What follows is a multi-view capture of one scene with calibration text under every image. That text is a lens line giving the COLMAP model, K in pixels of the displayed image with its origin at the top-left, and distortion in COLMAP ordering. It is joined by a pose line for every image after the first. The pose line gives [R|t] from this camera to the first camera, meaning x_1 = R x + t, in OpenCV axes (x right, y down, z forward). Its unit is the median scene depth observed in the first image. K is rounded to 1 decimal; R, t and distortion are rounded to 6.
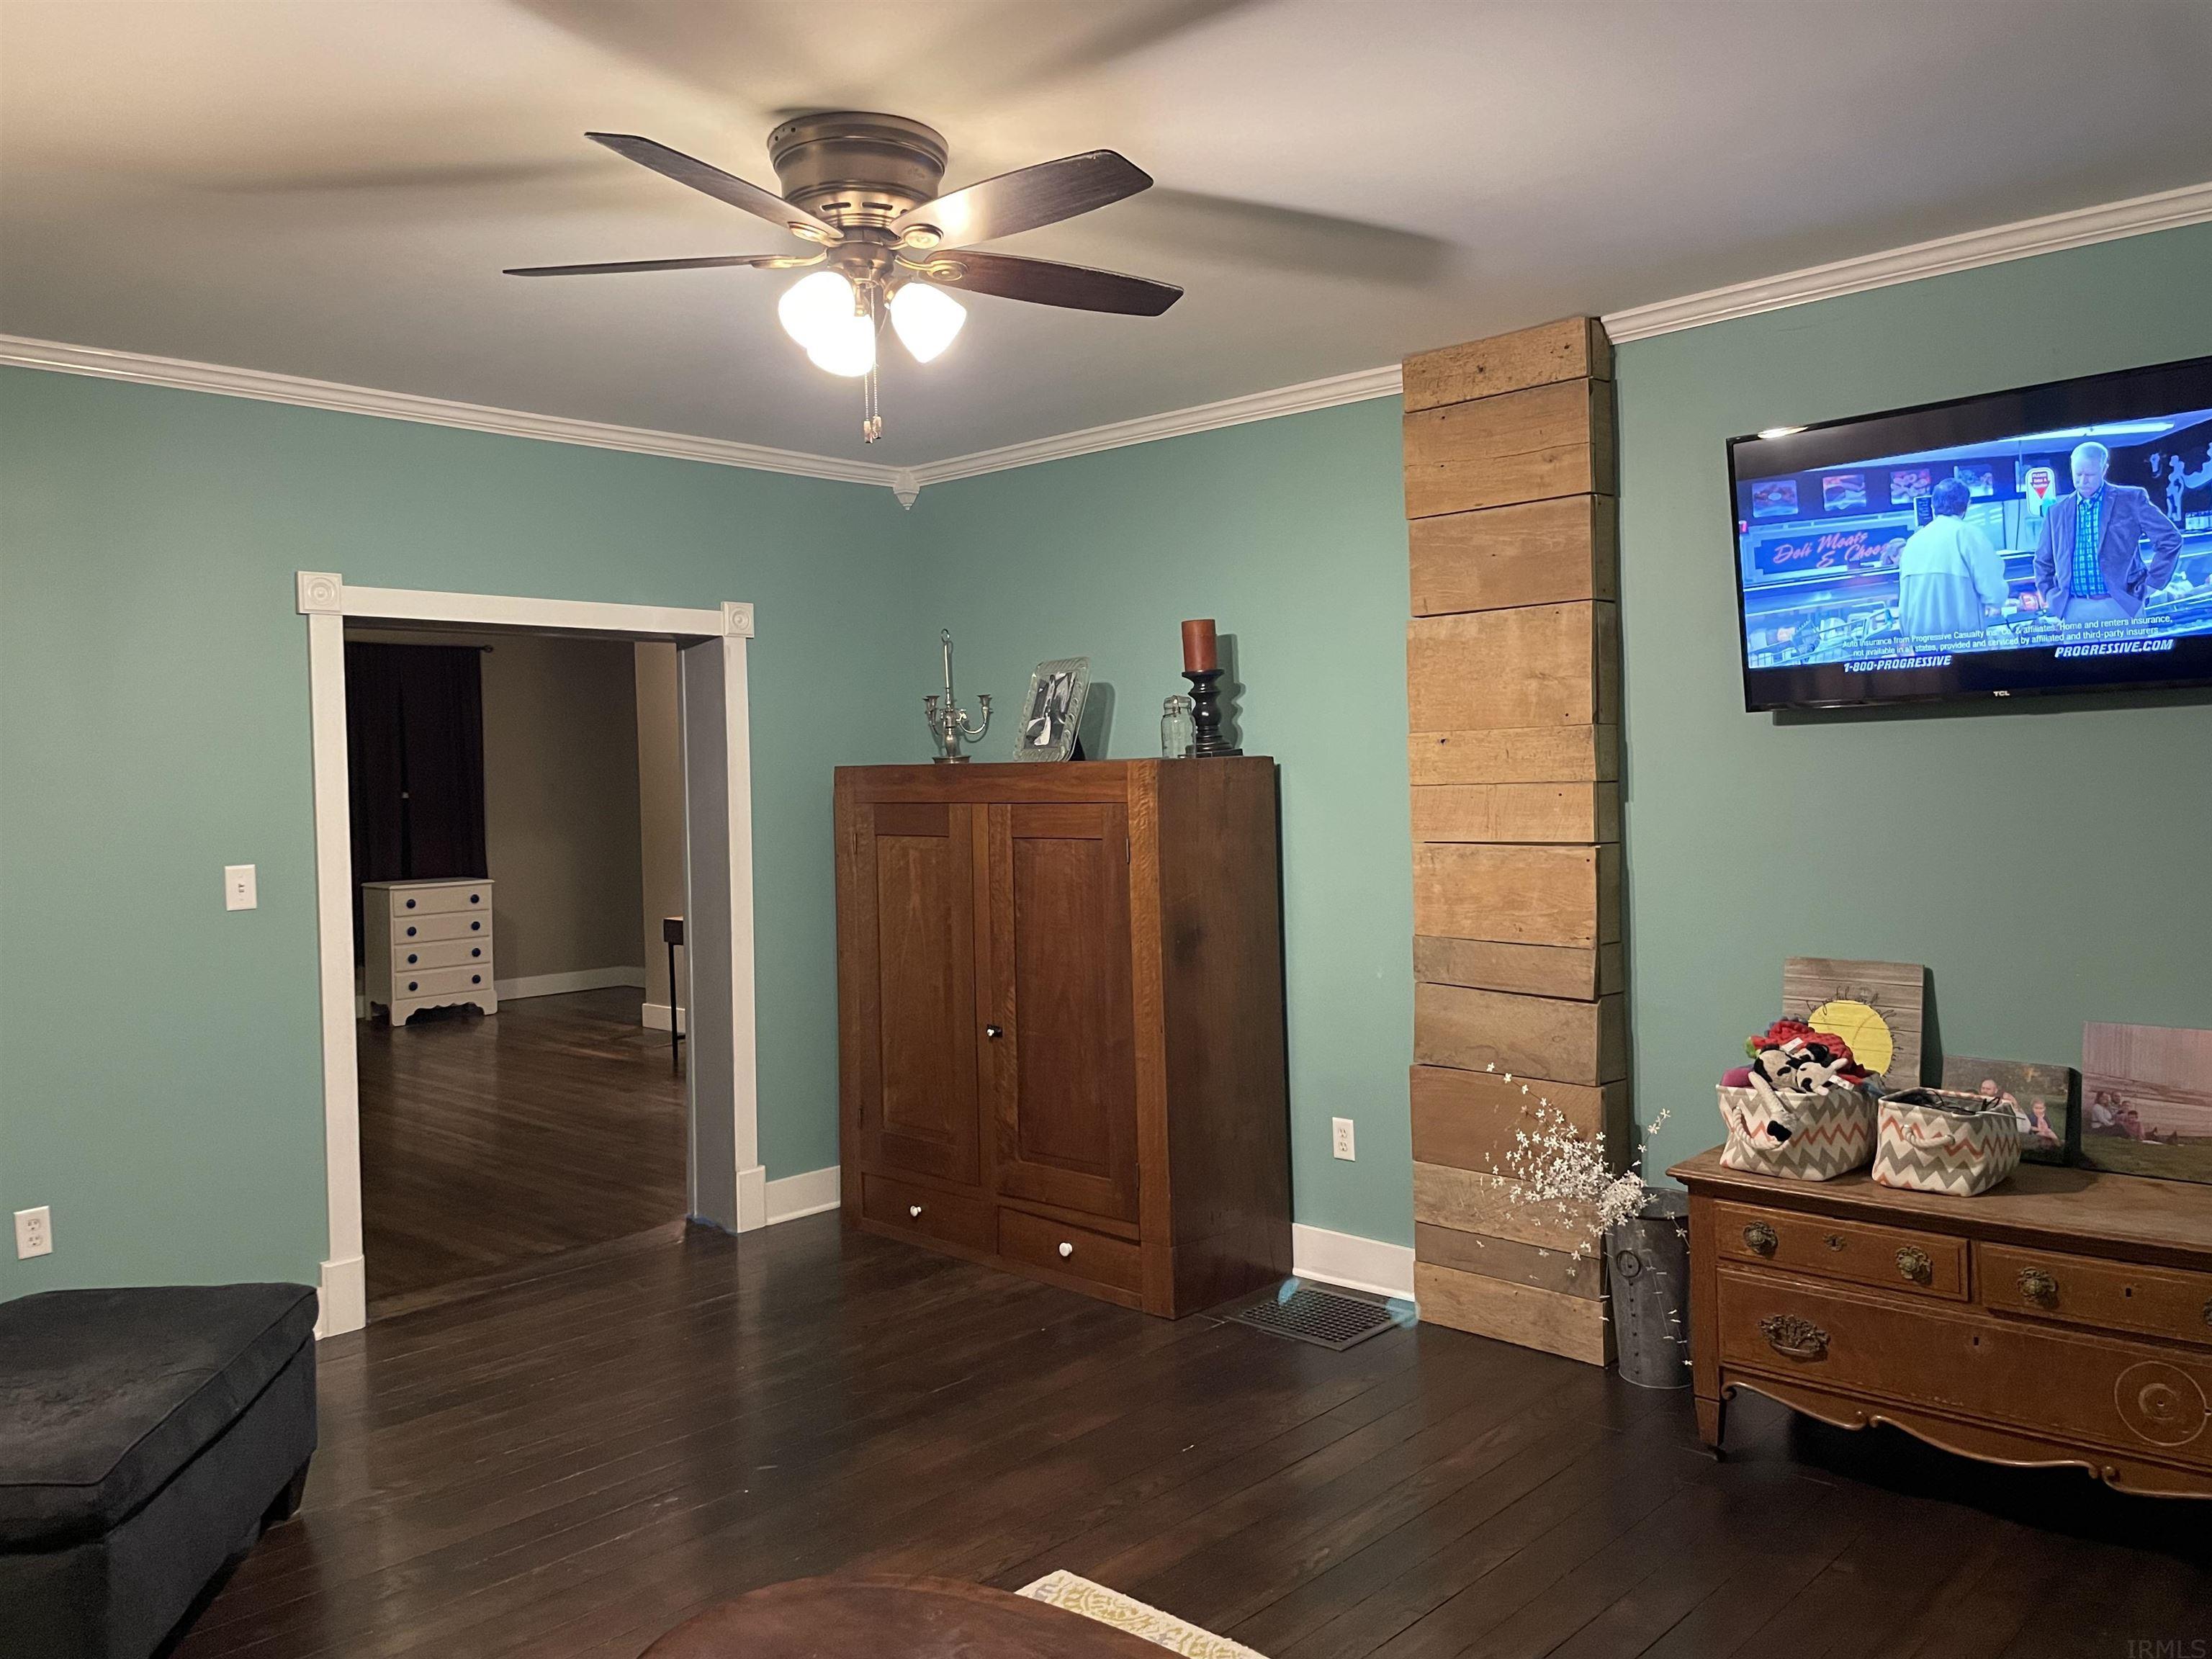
lens RADIAL K [[1677.7, 0, 1120.5], [0, 1677.7, 811.4], [0, 0, 1]] dist [0.084302, -0.121636]
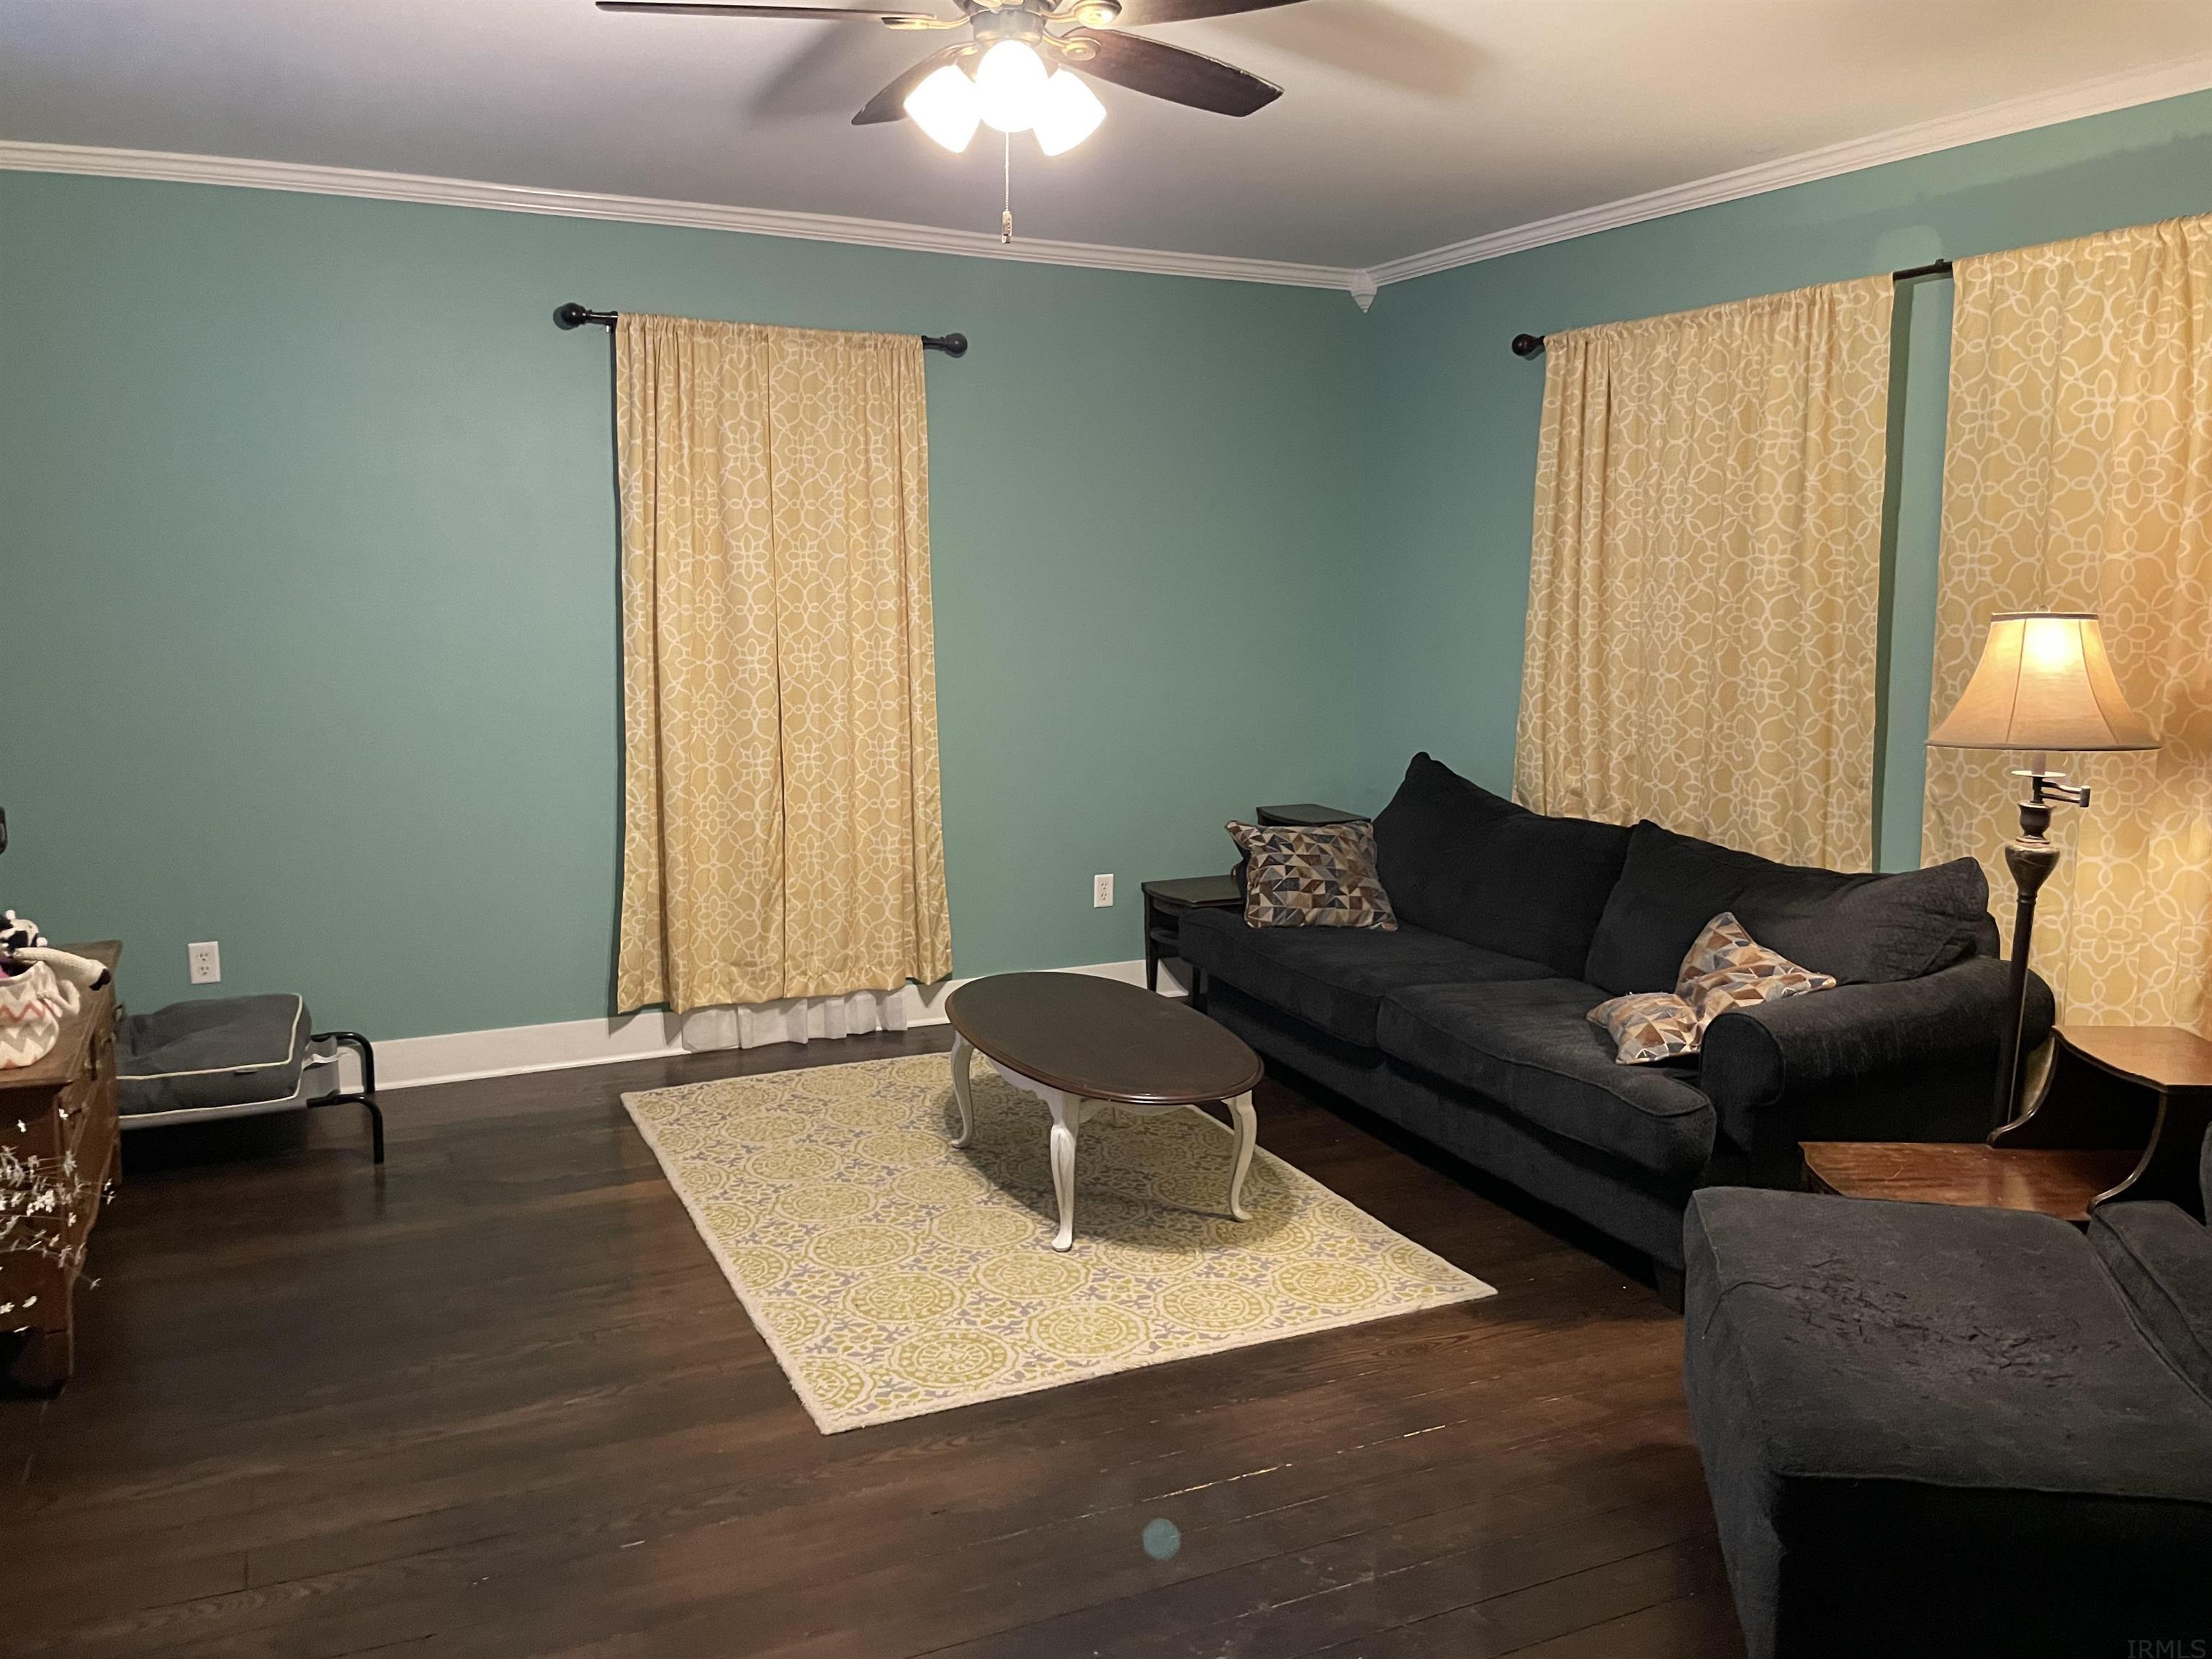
lens RADIAL K [[1677.7, 0, 1089.9], [0, 1677.7, 808.4], [0, 0, 1]] dist [0.084302, -0.121636]
pose [[-0.931841, -0.035214, 0.361154, -0.376014], [0.020877, 0.988429, 0.150242, -0.031968], [-0.362266, 0.147542, -0.920323, 1.302006]]
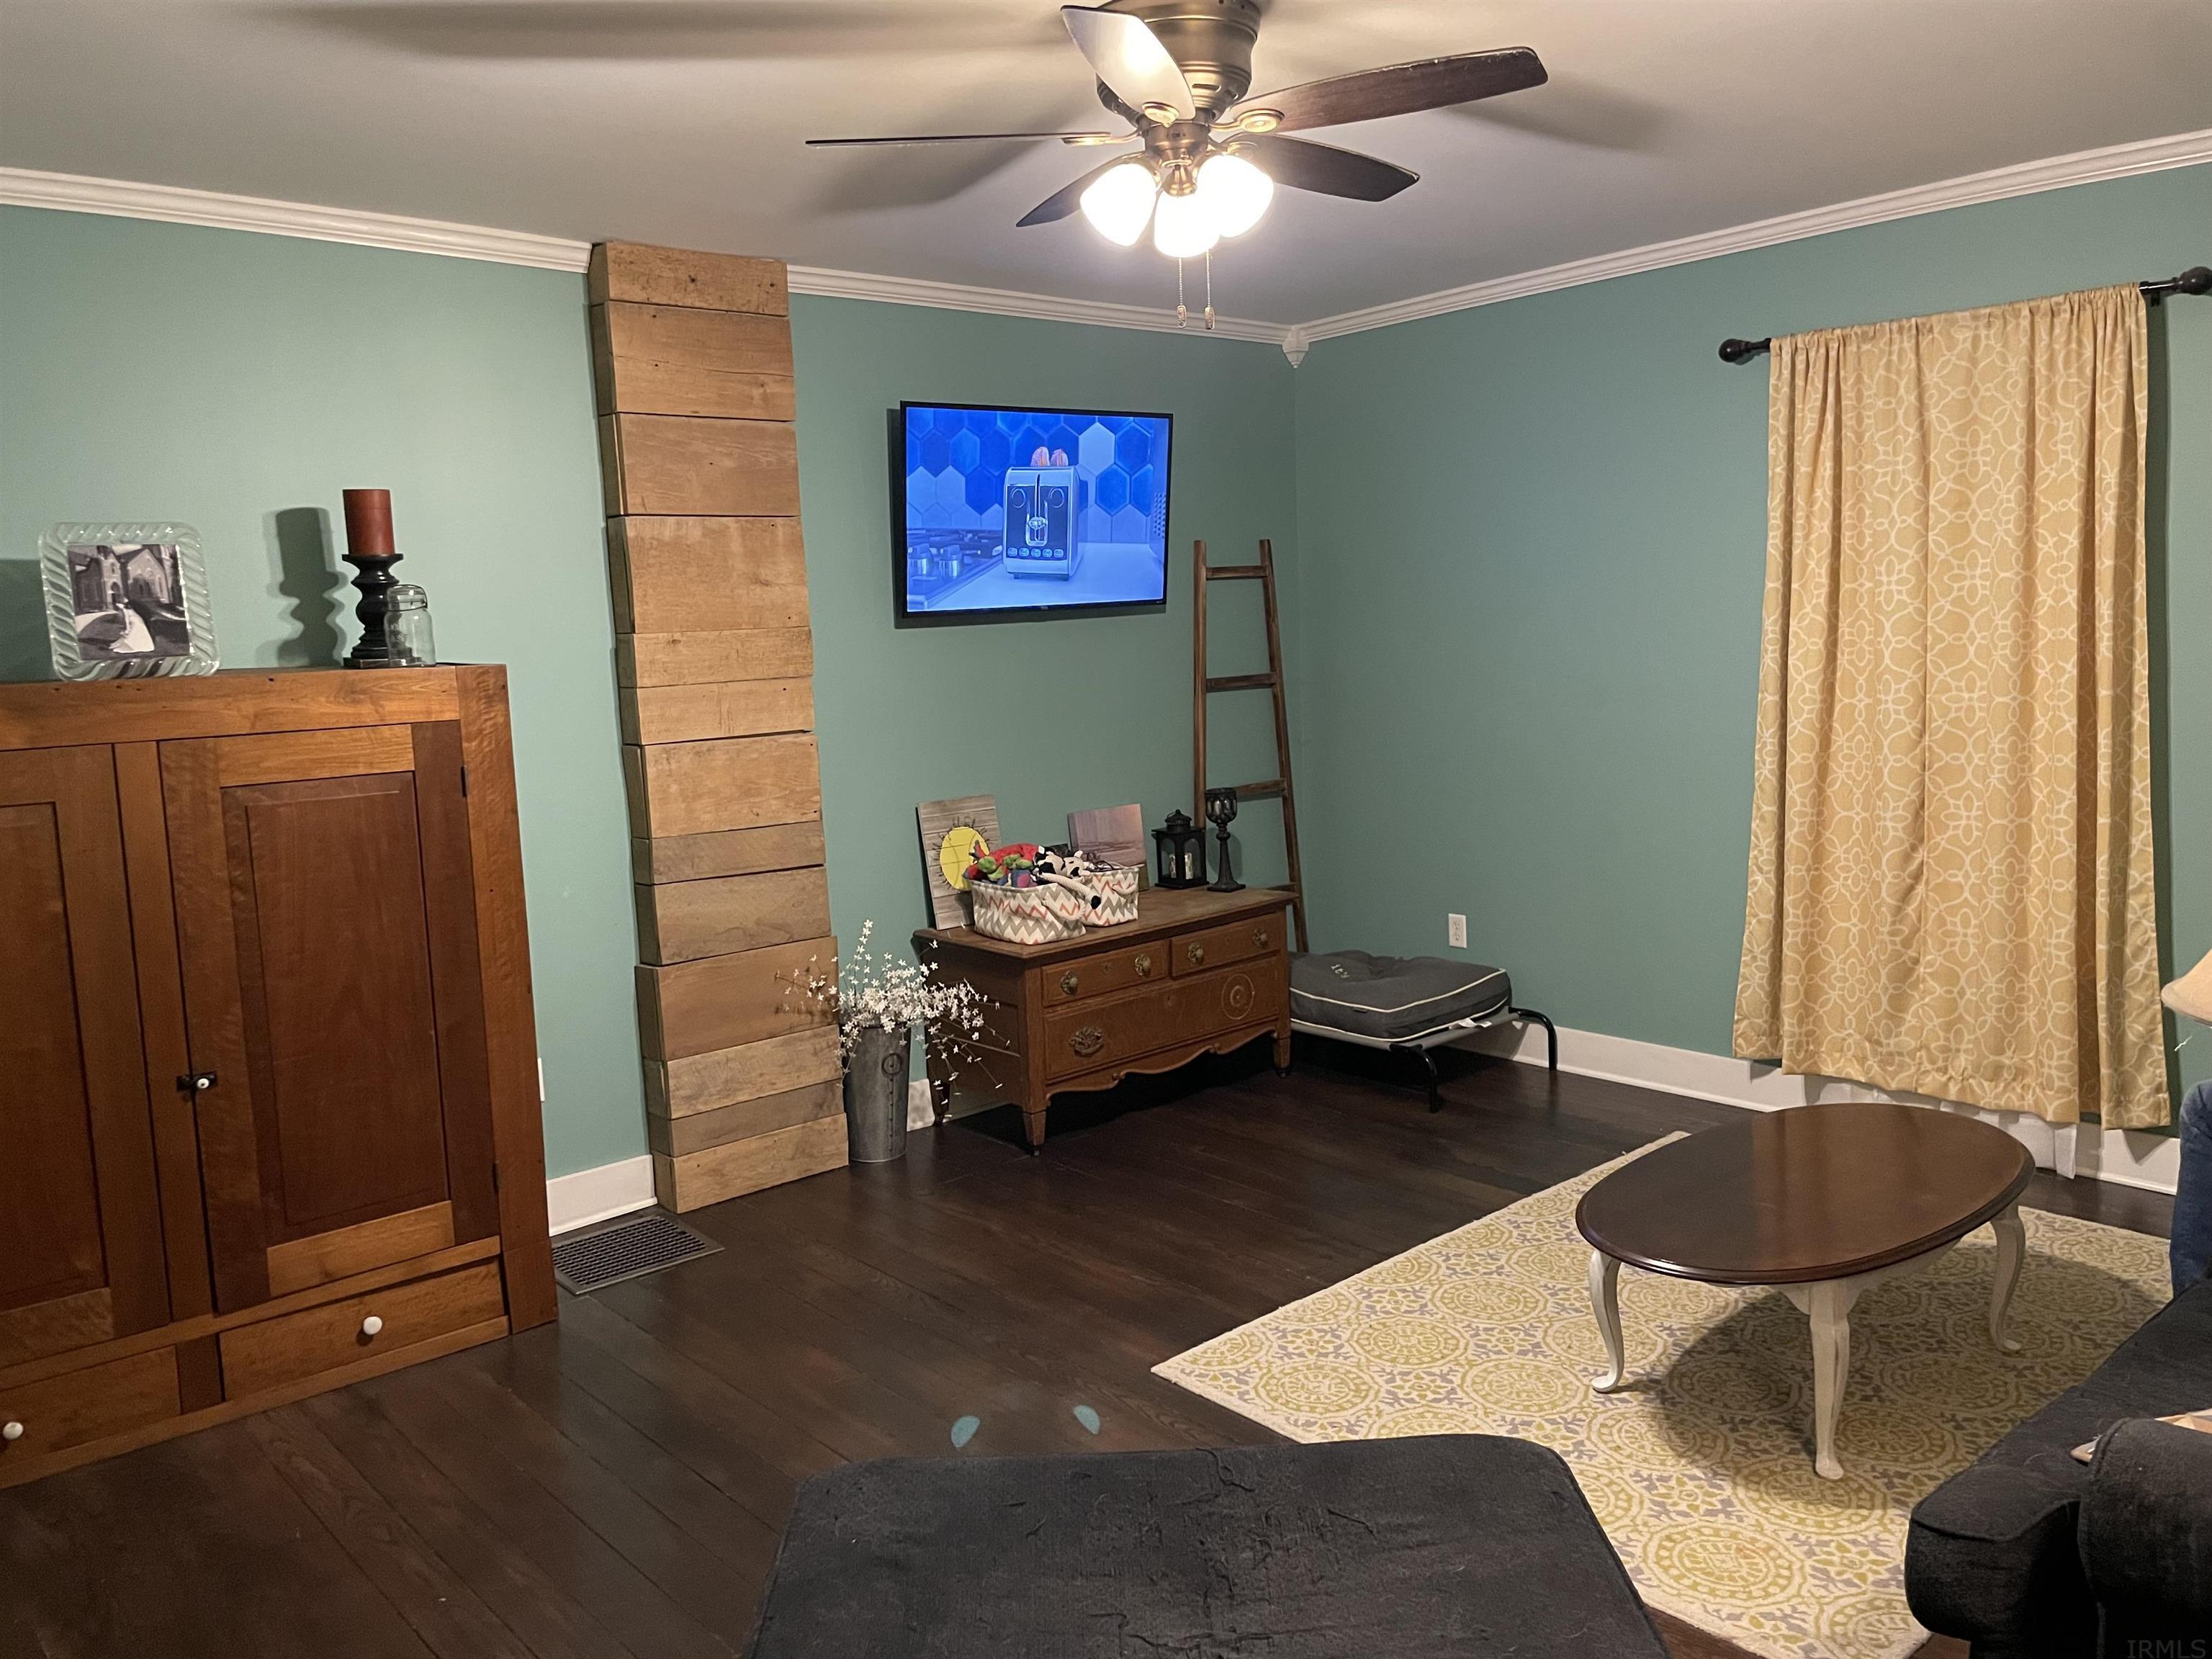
lens RADIAL K [[1677.7, 0, 1100.1], [0, 1677.7, 813.0], [0, 0, 1]] dist [0.084302, -0.121636]
pose [[0.087300, -0.099200, 0.991231, -0.818153], [0.059339, 0.993781, 0.094229, -0.020337], [-0.994413, 0.050592, 0.092644, 0.668287]]
